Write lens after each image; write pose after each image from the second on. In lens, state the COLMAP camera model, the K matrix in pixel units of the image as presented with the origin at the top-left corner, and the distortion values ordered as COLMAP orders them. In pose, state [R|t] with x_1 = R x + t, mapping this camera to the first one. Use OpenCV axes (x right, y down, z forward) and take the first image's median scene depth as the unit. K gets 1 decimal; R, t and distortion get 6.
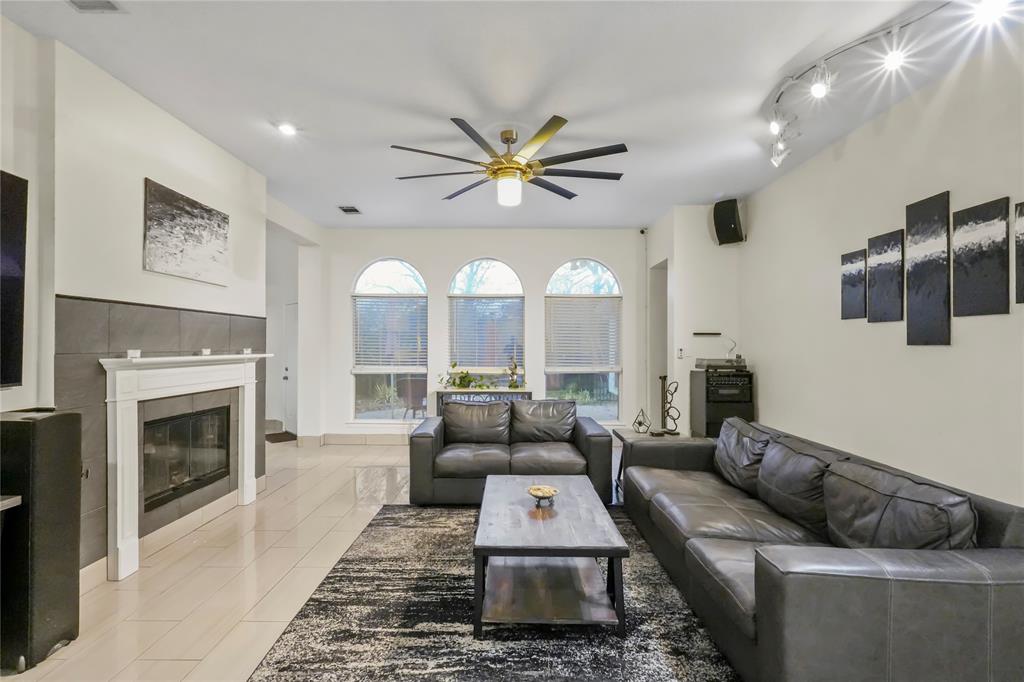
lens RADIAL K [[484.2, 0, 505.7], [0, 484.2, 342.6], [0, 0, 1]] dist [-0.011159, 0.003618]
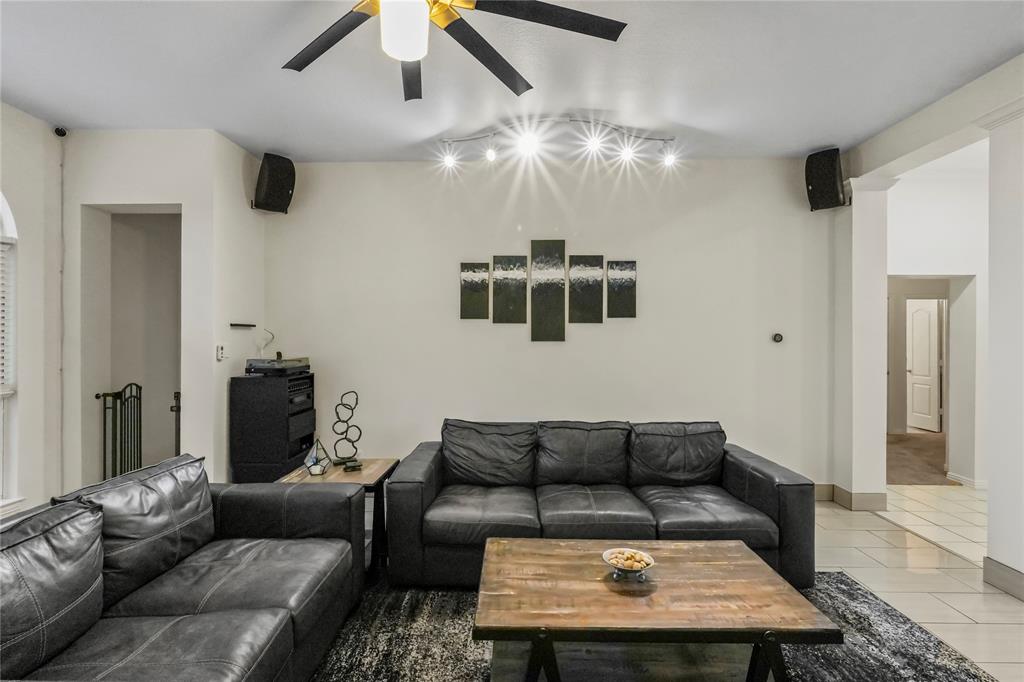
lens RADIAL K [[484.2, 0, 512.5], [0, 484.2, 334.7], [0, 0, 1]] dist [-0.011159, 0.003618]
pose [[0.002745, 0.006441, 0.999975, -0.531559], [-0.006756, 0.999957, -0.006422, -0.004345], [-0.999973, -0.006738, 0.002788, 1.013843]]
